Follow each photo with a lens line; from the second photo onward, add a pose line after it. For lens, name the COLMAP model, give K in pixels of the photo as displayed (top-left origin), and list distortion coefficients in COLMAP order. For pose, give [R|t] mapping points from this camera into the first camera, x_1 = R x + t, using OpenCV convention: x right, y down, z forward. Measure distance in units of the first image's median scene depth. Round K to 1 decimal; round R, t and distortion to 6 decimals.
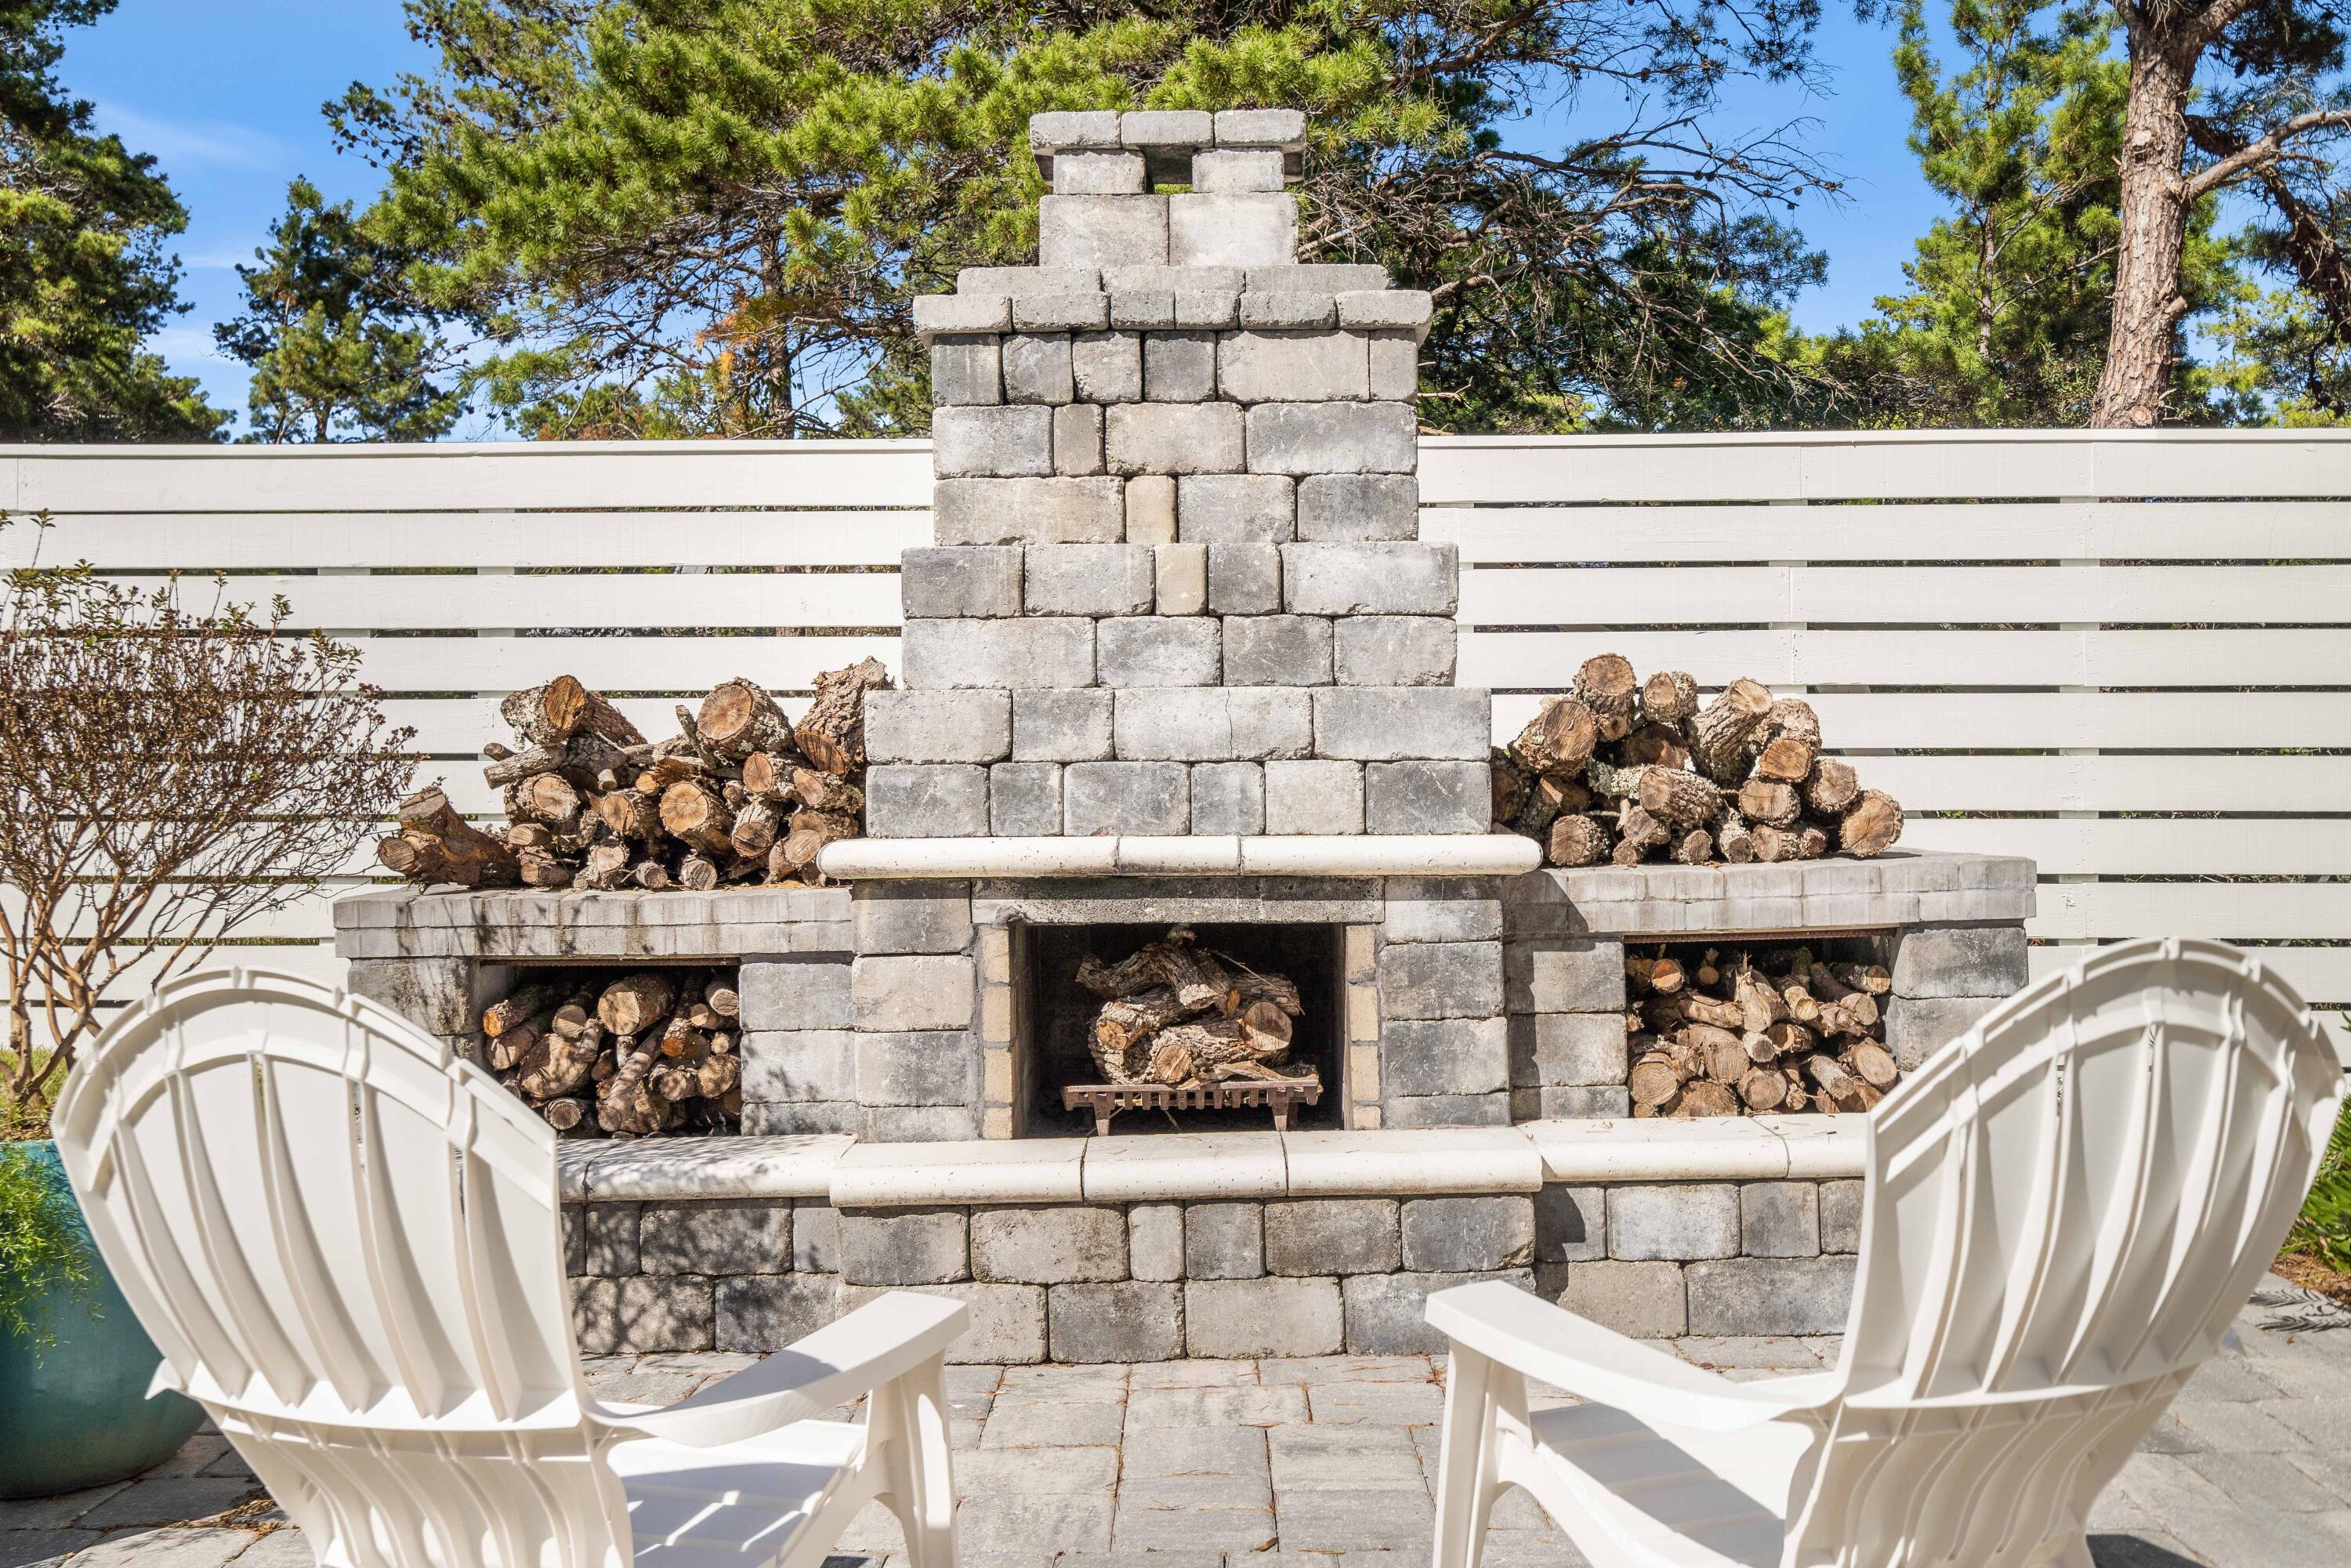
lens RADIAL K [[2069.3, 0, 1175.5], [0, 2069.3, 784.0], [0, 0, 1]] dist [0.010518, -0.003662]
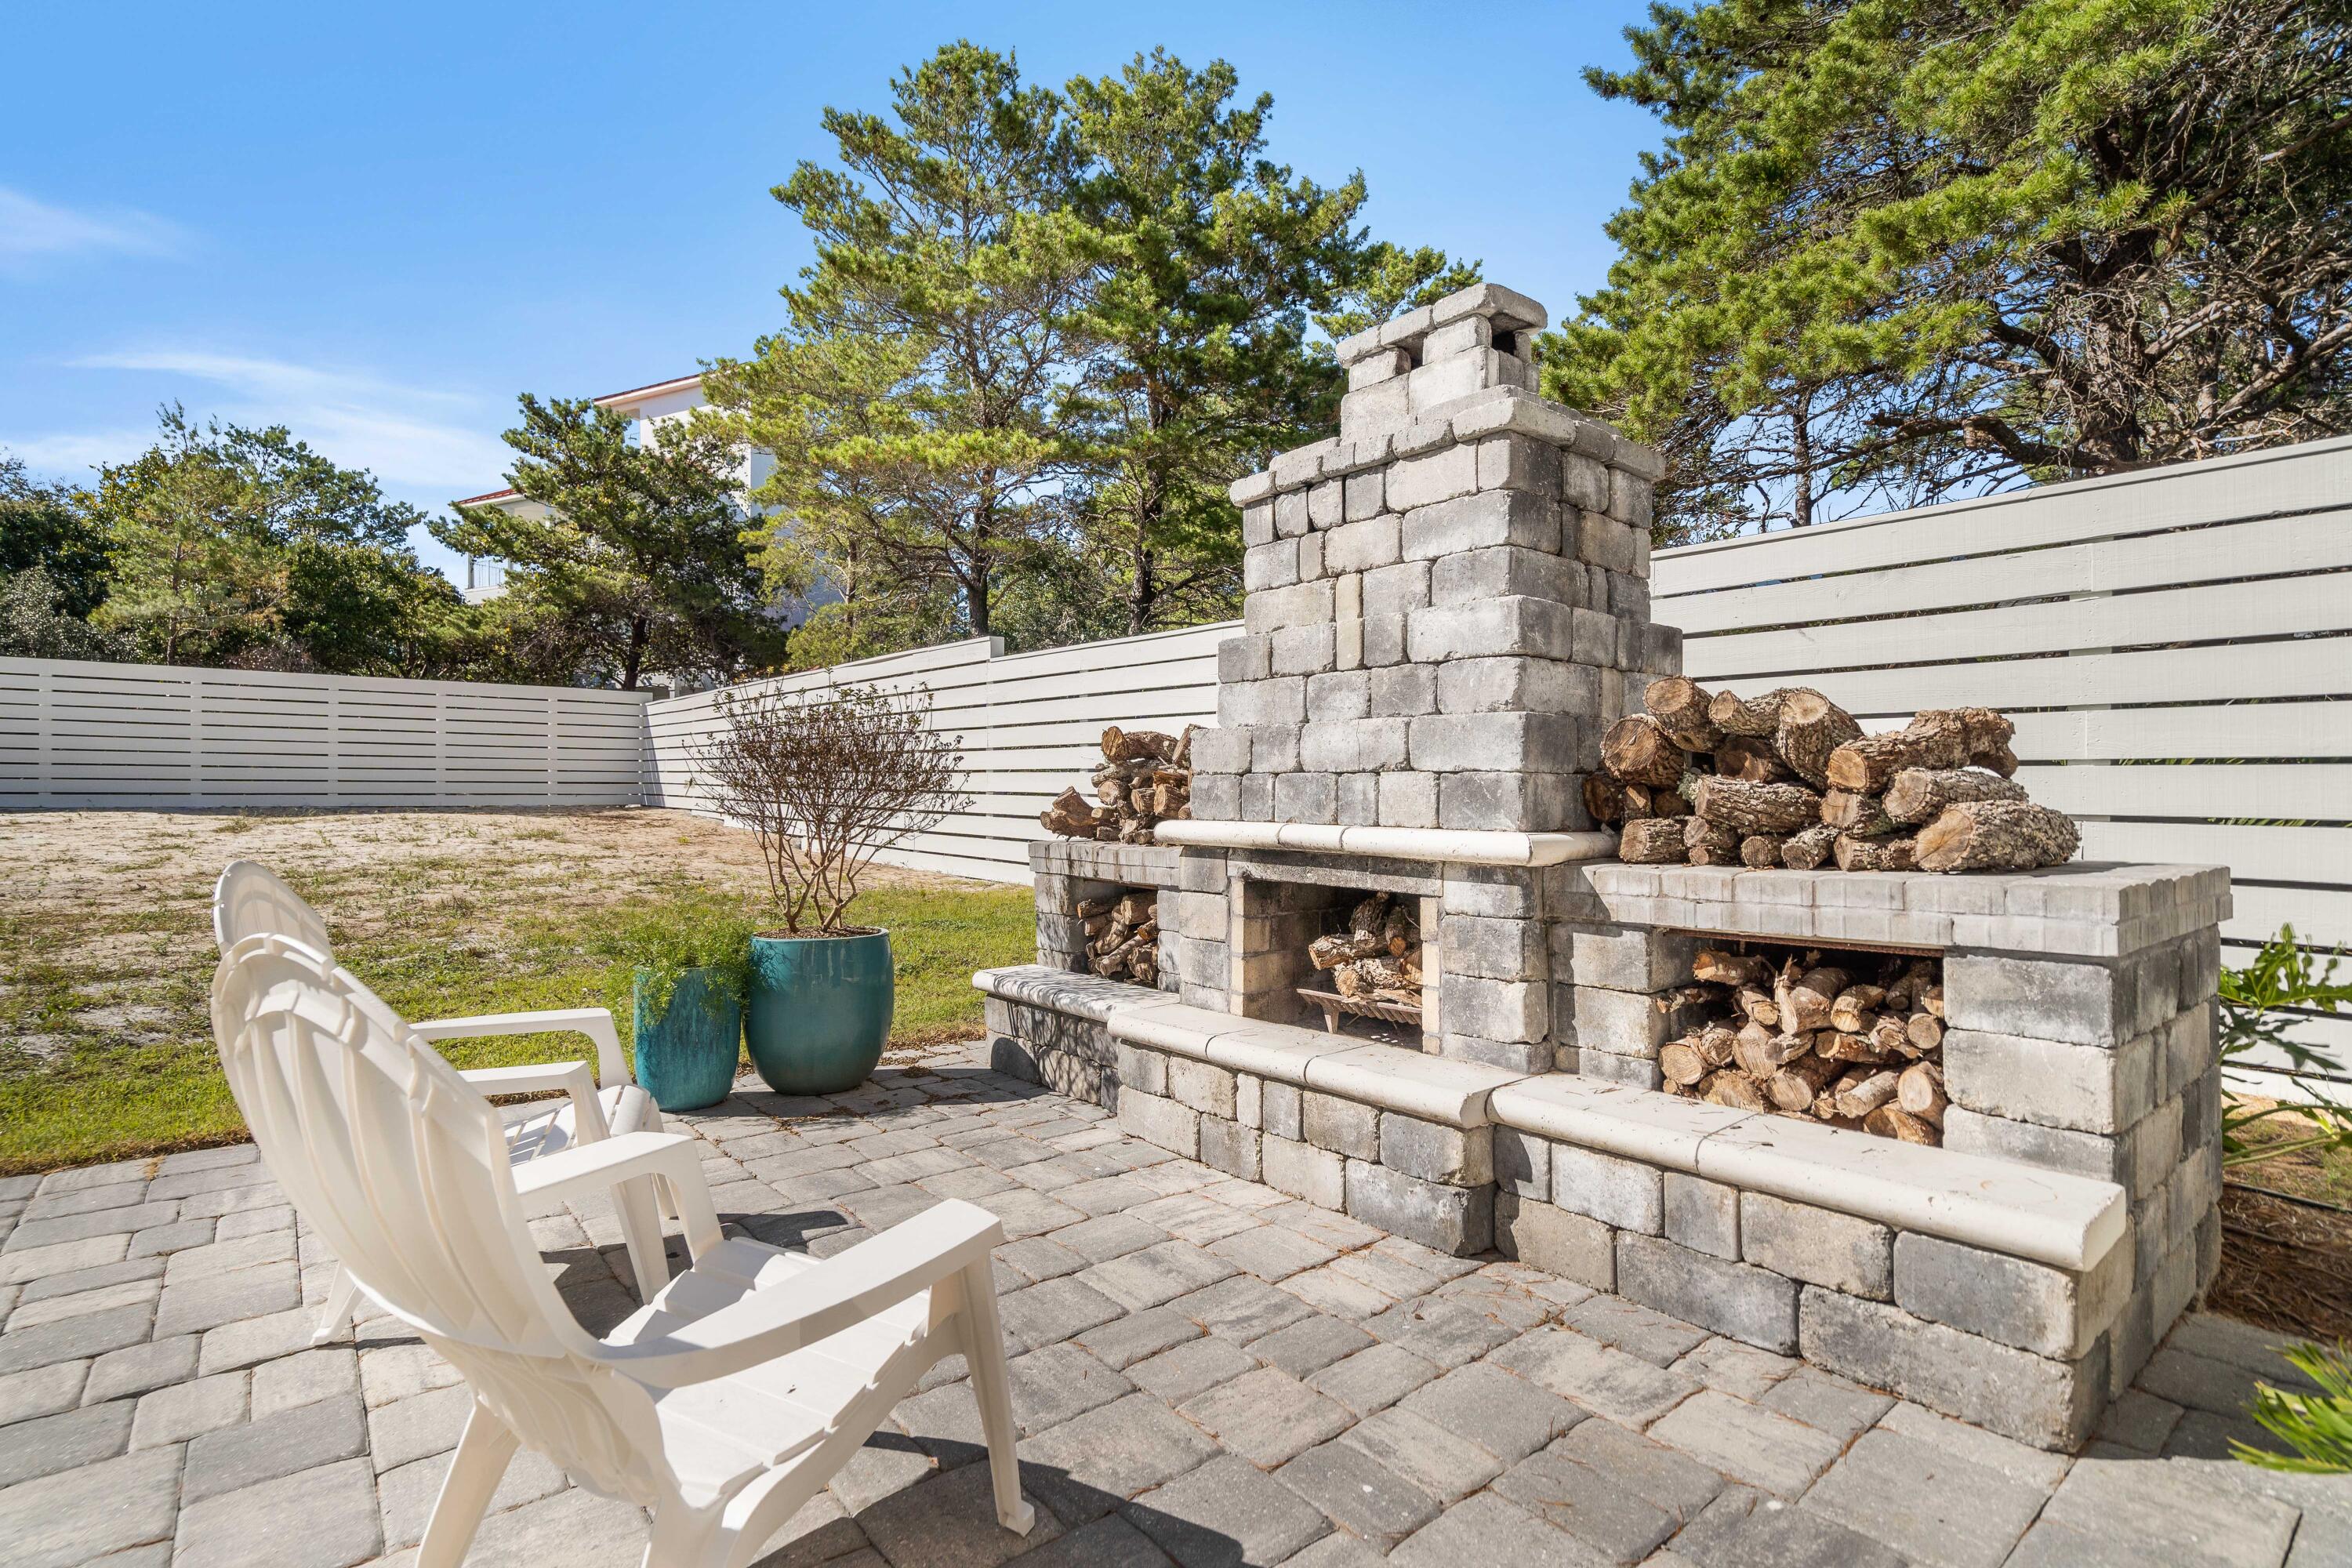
lens RADIAL K [[1120.3, 0, 1150.8], [0, 1120.3, 788.4], [0, 0, 1]] dist [-0.001959, 0.000166]
pose [[0.635006, 0.009517, -0.772449, 0.514604], [-0.006236, 0.999955, 0.007194, -0.004692], [0.772482, 0.000249, 0.635036, 0.406438]]
